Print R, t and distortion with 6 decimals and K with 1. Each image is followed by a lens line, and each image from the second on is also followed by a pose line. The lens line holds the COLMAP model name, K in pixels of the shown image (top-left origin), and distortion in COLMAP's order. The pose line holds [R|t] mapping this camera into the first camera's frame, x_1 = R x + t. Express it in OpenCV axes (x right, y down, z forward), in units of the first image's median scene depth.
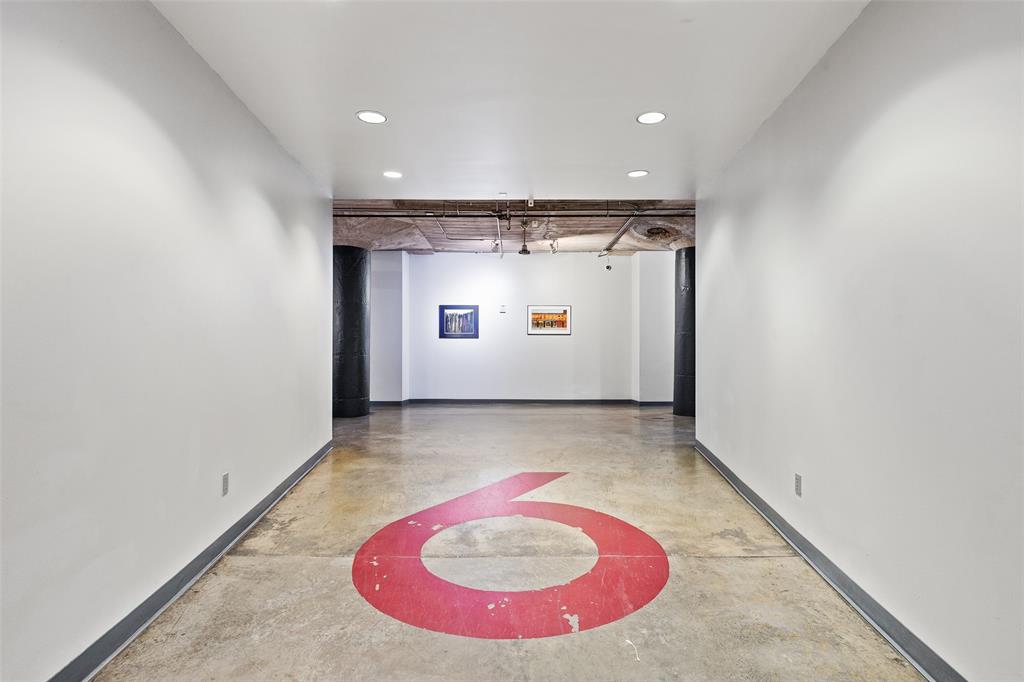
lens RADIAL K [[454.3, 0, 506.9], [0, 454.3, 349.9], [0, 0, 1]] dist [-0.000459, -0.000261]
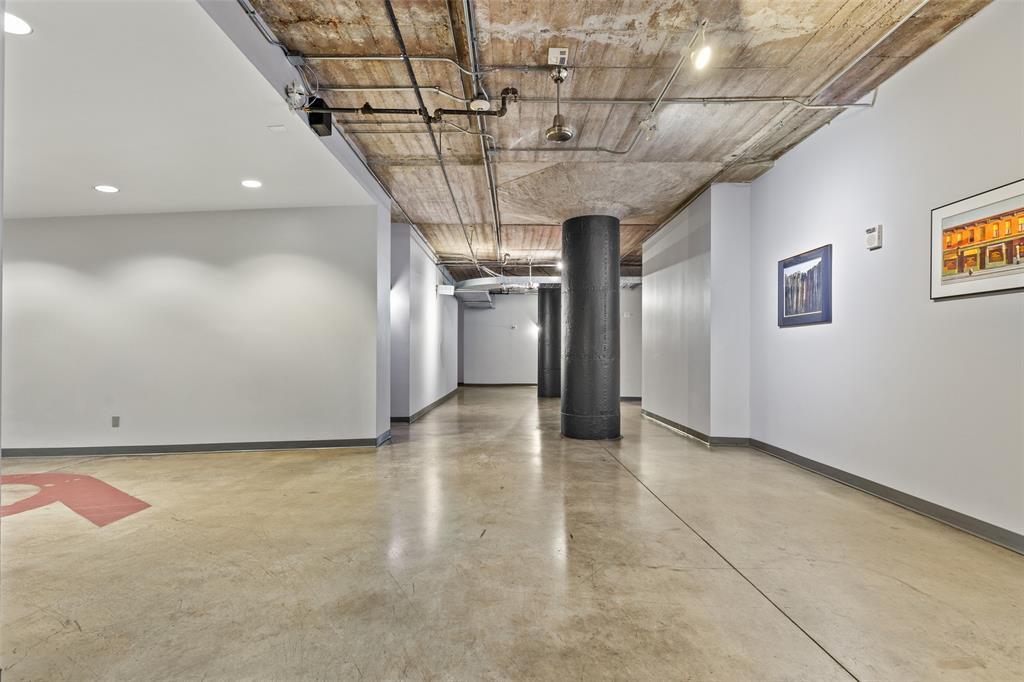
lens RADIAL K [[487.2, 0, 511.8], [0, 487.2, 357.6], [0, 0, 1]] dist [-0.000395, -0.000411]
pose [[0.020655, 0.003457, -0.999781, 0.383020], [0.000110, 0.999994, 0.003460, 0.005227], [0.999787, -0.000181, 0.020654, 0.695330]]
